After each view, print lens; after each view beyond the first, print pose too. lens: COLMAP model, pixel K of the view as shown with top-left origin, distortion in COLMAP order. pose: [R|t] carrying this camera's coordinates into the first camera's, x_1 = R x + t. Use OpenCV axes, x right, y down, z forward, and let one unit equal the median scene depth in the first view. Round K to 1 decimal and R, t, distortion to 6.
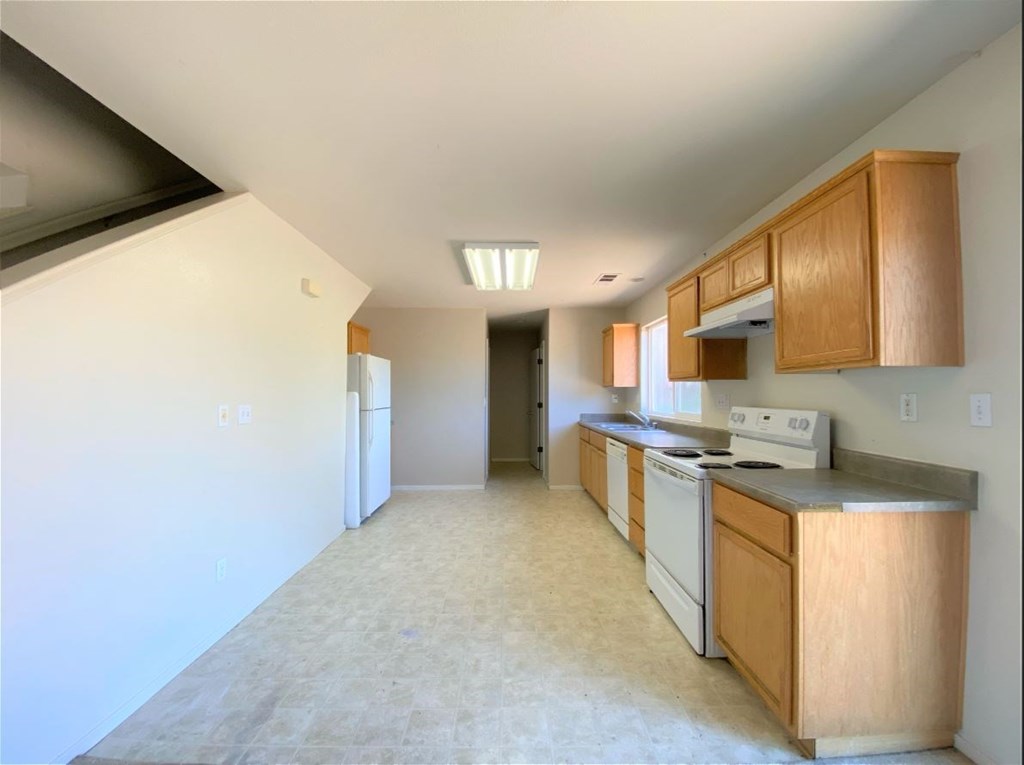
lens RADIAL K [[420.2, 0, 512.0], [0, 420.2, 382.5], [0, 0, 1]] dist [-0.014915, -0.000741]
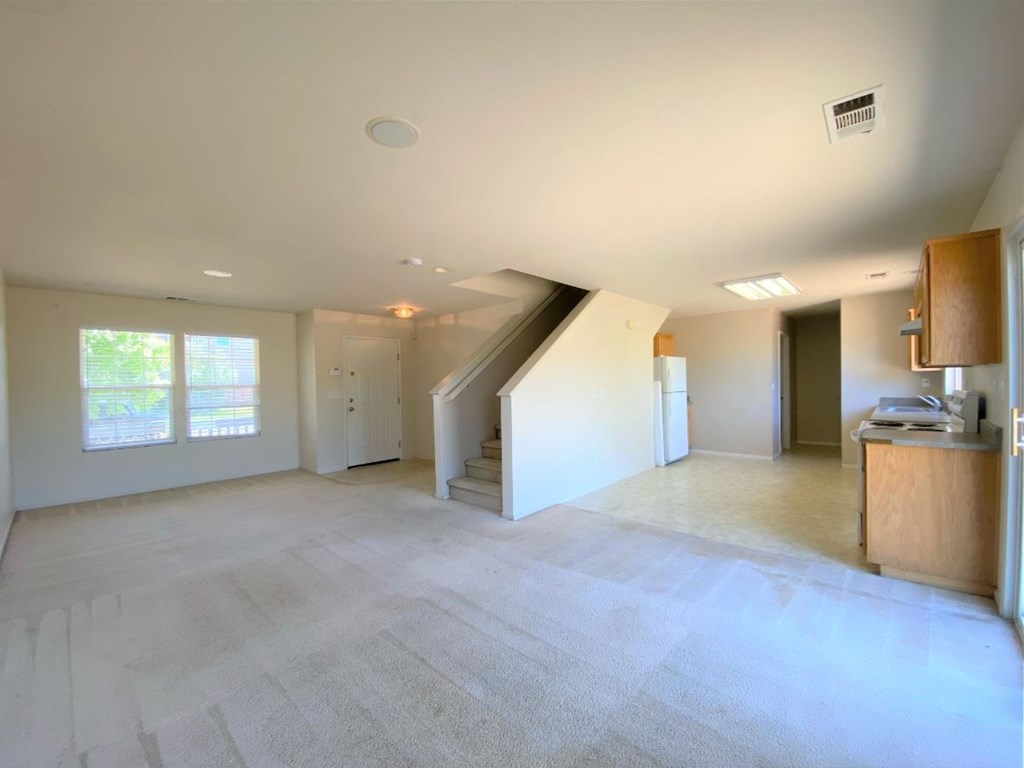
lens RADIAL K [[420.2, 0, 512.0], [0, 420.2, 384.0], [0, 0, 1]] dist [-0.014915, -0.000741]
pose [[0.738320, -0.010165, -0.674373, 0.414567], [0.035990, 0.999056, 0.024344, -0.036053], [0.673489, -0.042244, 0.737989, -0.798200]]
